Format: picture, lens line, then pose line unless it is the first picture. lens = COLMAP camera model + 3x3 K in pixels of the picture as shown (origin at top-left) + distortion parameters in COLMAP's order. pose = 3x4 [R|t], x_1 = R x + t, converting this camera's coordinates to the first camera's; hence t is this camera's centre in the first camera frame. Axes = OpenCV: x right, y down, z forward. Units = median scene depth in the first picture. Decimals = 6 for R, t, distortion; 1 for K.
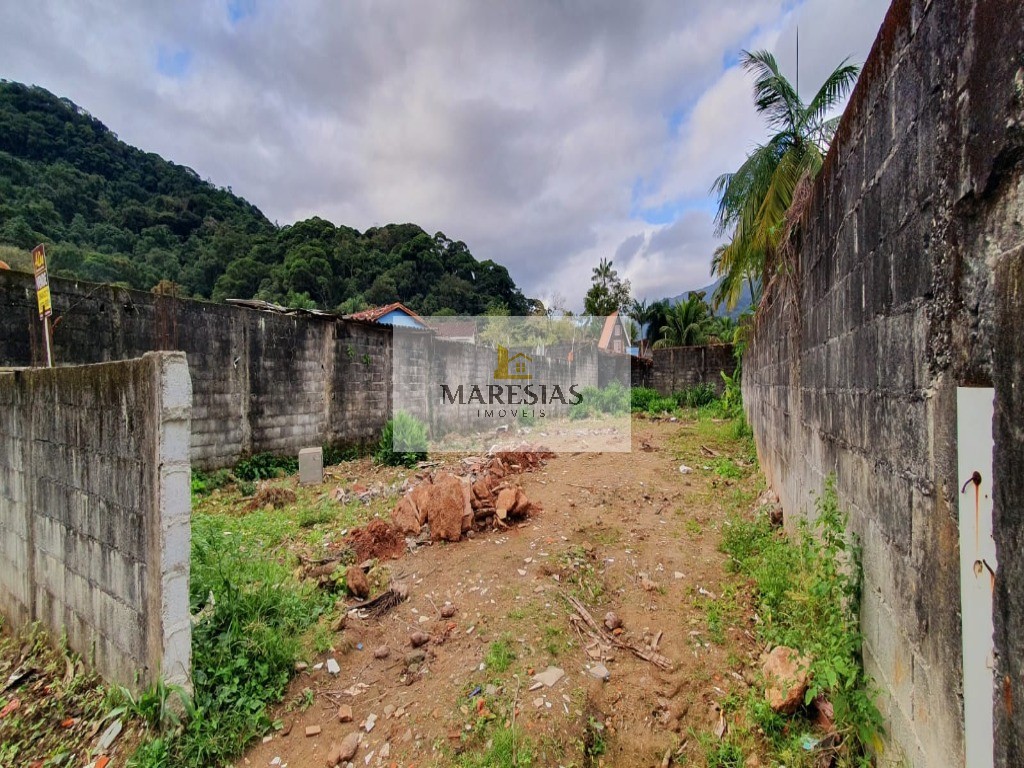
lens RADIAL K [[401.4, 0, 513.4], [0, 401.4, 398.9], [0, 0, 1]] dist [0.000211, -0.001729]
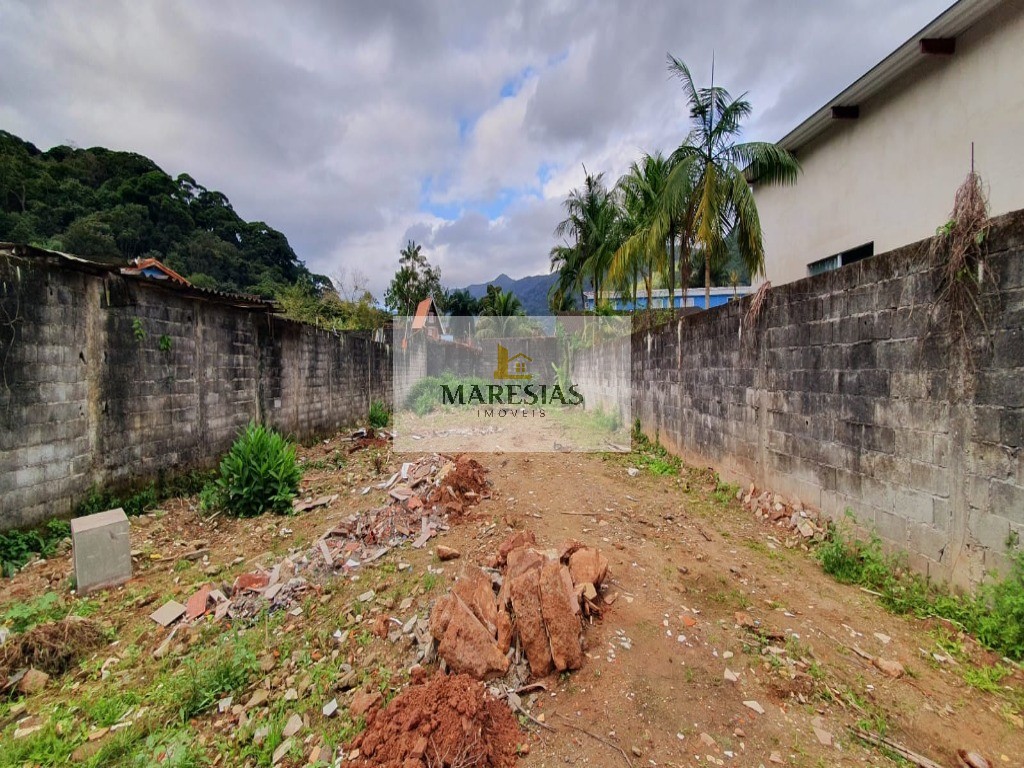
lens RADIAL K [[401.4, 0, 511.1], [0, 401.4, 387.7], [0, 0, 1]] dist [0.000211, -0.001729]
pose [[0.875233, -0.019766, 0.483297, -0.156654], [0.016203, 0.999802, 0.011547, -0.022653], [-0.483430, -0.002276, 0.875380, 0.157094]]
